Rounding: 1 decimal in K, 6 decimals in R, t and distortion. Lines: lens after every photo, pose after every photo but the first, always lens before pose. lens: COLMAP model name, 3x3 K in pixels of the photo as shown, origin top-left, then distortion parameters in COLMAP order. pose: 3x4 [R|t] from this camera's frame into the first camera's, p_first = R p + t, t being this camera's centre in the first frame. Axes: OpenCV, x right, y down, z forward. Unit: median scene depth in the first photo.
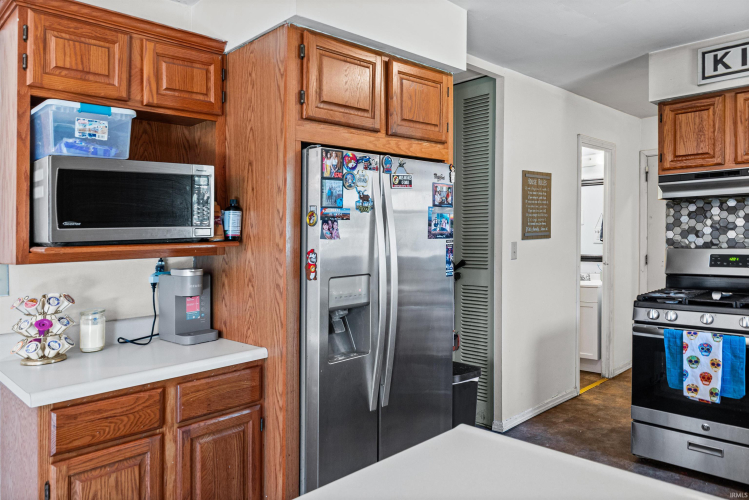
lens RADIAL K [[523.7, 0, 401.1], [0, 523.7, 224.0], [0, 0, 1]] dist [-0.000499, 0.006795]
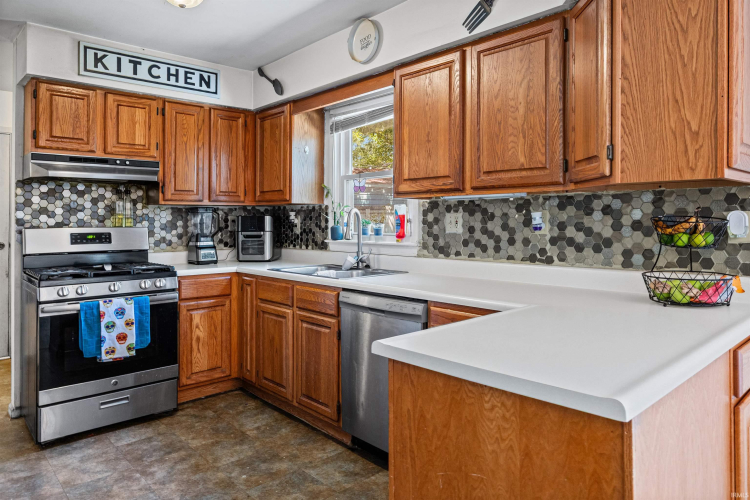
lens RADIAL K [[501.6, 0, 374.8], [0, 501.6, 199.8], [0, 0, 1]] dist [-0.010342, -0.007454]
pose [[0.046933, 0.063082, 0.996904, -0.483019], [-0.013152, 0.997956, -0.062529, 0.054571], [-0.998811, -0.010177, 0.047667, 0.396583]]
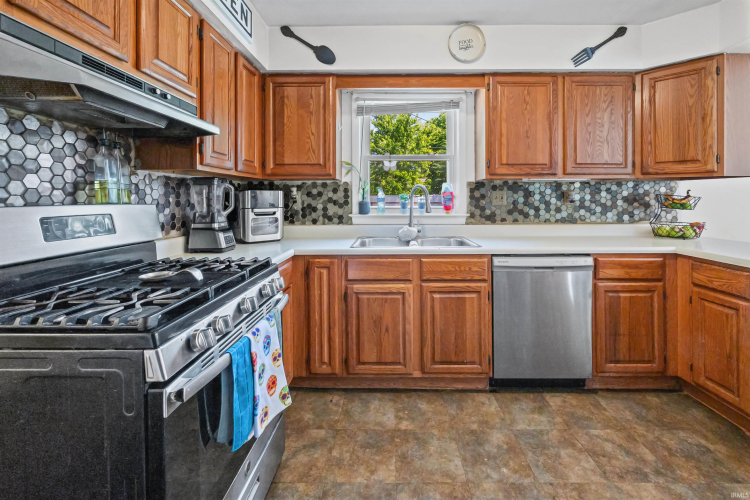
lens RADIAL K [[311.1, 0, 393.3], [0, 311.1, 192.6], [0, 0, 1]] dist [-0.008114, -0.000213]
pose [[-0.702955, 0.036449, 0.710299, 0.168286], [0.005204, 0.998923, -0.046110, 0.059120], [-0.711215, -0.028717, -0.702388, 1.161156]]
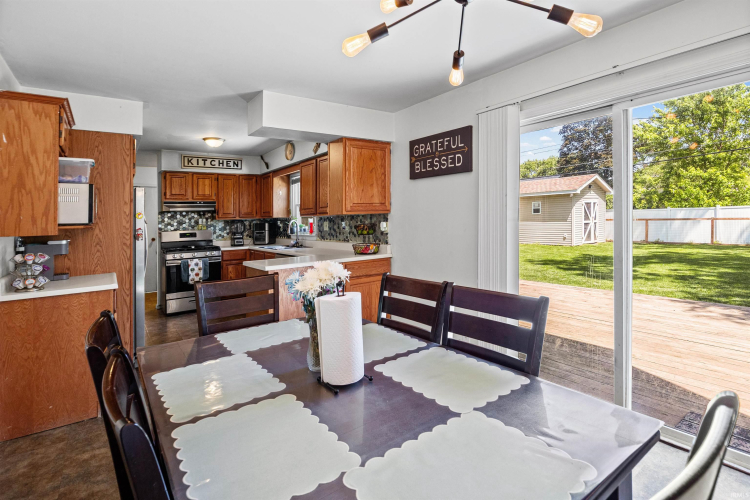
lens RADIAL K [[375.8, 0, 369.0], [0, 375.8, 186.4], [0, 0, 1]] dist [-0.019218, -0.000659]
pose [[0.172020, 0.100368, 0.979967, -1.284506], [0.010072, 0.994565, -0.103631, 0.034617], [-0.985042, 0.027697, 0.170074, -0.280305]]
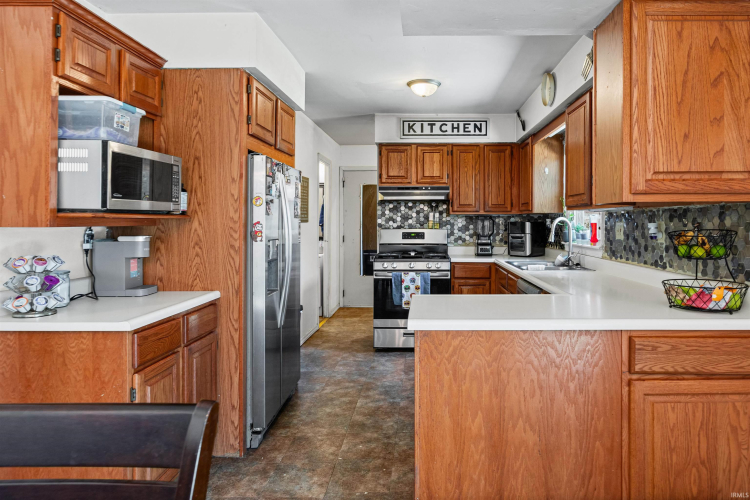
lens RADIAL K [[461.4, 0, 415.5], [0, 461.4, 196.9], [0, 0, 1]] dist [0.000410, -0.004962]
pose [[0.718936, 0.059630, 0.692513, -0.575093], [-0.028168, 0.997994, -0.056692, 0.030283], [-0.694505, 0.021252, 0.719174, -0.206186]]
